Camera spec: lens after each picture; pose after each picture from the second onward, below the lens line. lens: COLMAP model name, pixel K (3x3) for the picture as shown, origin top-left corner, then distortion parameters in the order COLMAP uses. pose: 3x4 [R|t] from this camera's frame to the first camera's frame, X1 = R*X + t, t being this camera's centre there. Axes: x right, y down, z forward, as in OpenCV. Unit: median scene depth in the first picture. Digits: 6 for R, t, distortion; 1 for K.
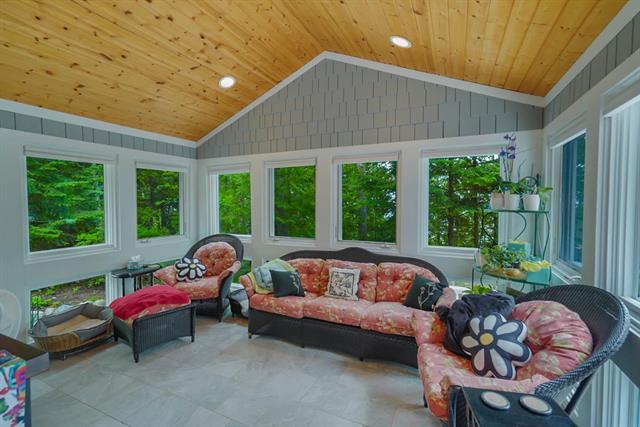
lens RADIAL K [[290.3, 0, 318.2], [0, 290.3, 212.0], [0, 0, 1]] dist [0.011360, 0.000411]
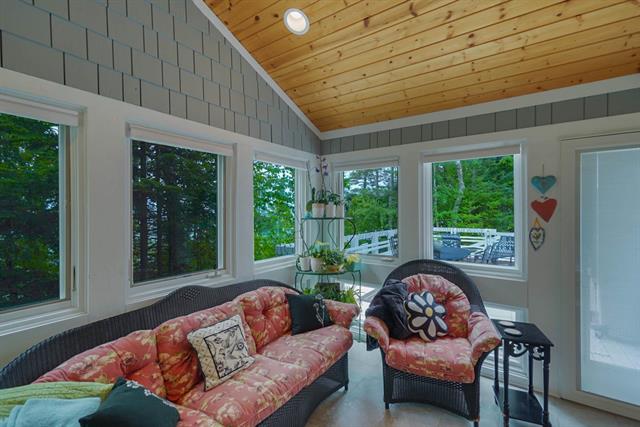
lens RADIAL K [[290.3, 0, 318.2], [0, 290.3, 212.0], [0, 0, 1]] dist [0.011360, 0.000411]
pose [[0.174319, -0.003940, 0.984681, -0.539560], [0.039836, 0.999202, -0.003054, -0.026757], [-0.983883, 0.039758, 0.174337, 0.810526]]
